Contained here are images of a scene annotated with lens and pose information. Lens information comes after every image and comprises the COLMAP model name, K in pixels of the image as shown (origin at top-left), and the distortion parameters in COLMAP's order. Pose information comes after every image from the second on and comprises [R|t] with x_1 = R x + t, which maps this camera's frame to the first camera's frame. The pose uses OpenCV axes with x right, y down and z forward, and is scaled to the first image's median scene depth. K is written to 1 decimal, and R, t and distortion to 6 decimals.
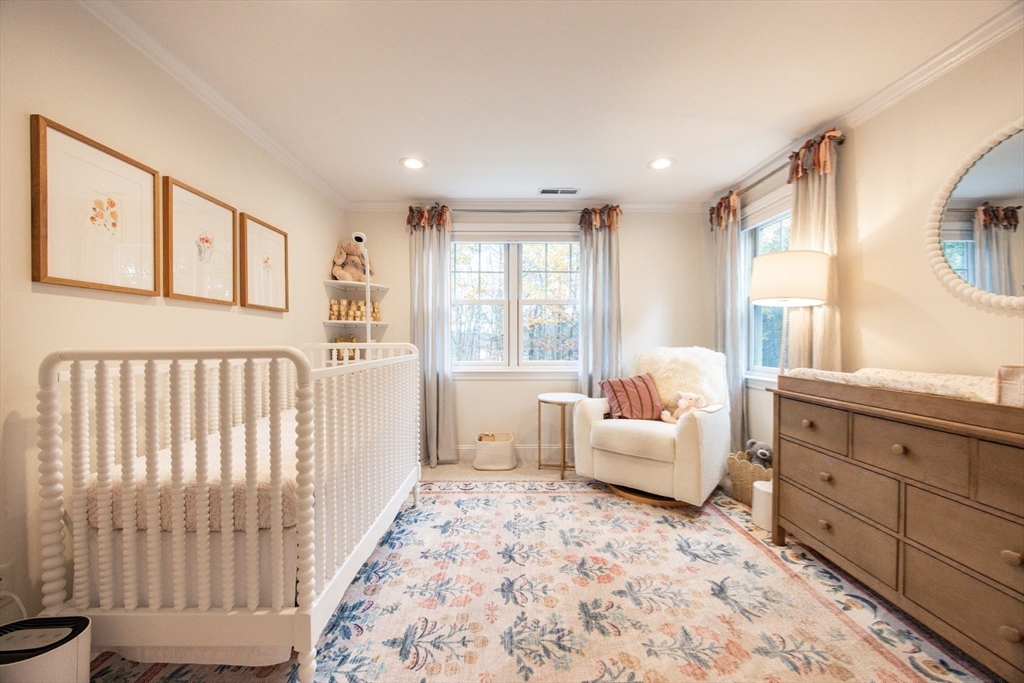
lens RADIAL K [[387.7, 0, 512.0], [0, 387.7, 342.9], [0, 0, 1]] dist [-0.001980, -0.000229]
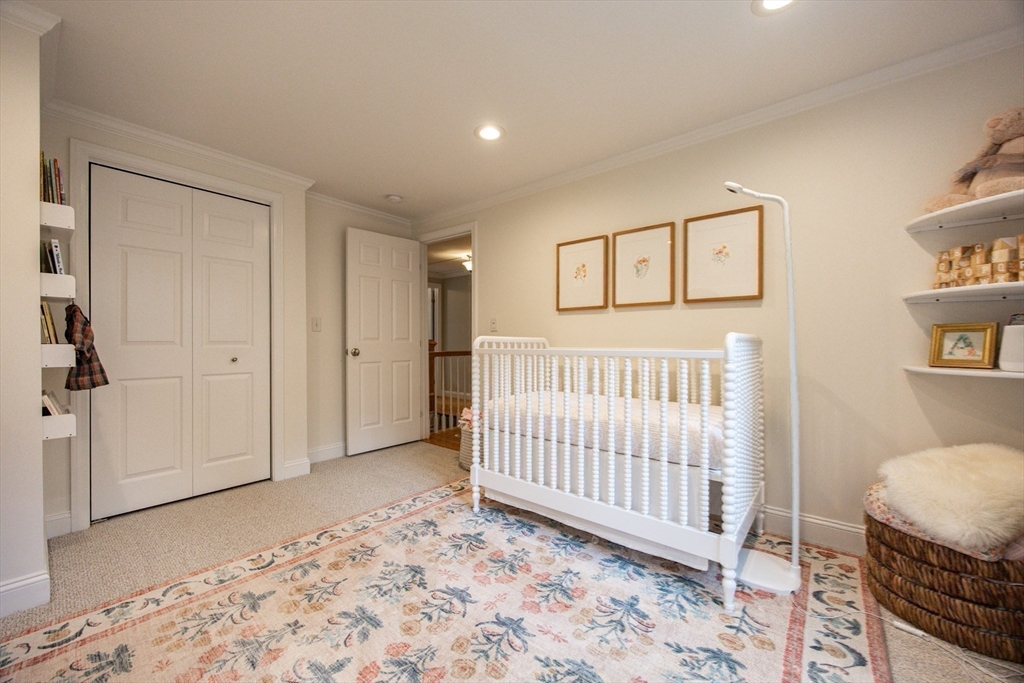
lens RADIAL K [[387.7, 0, 512.2], [0, 387.7, 342.5], [0, 0, 1]] dist [-0.001980, -0.000229]
pose [[-0.643438, 0.003425, -0.765490, 0.624260], [-0.003096, 0.999970, 0.007076, 0.018971], [0.765492, 0.006923, -0.643408, 1.700016]]
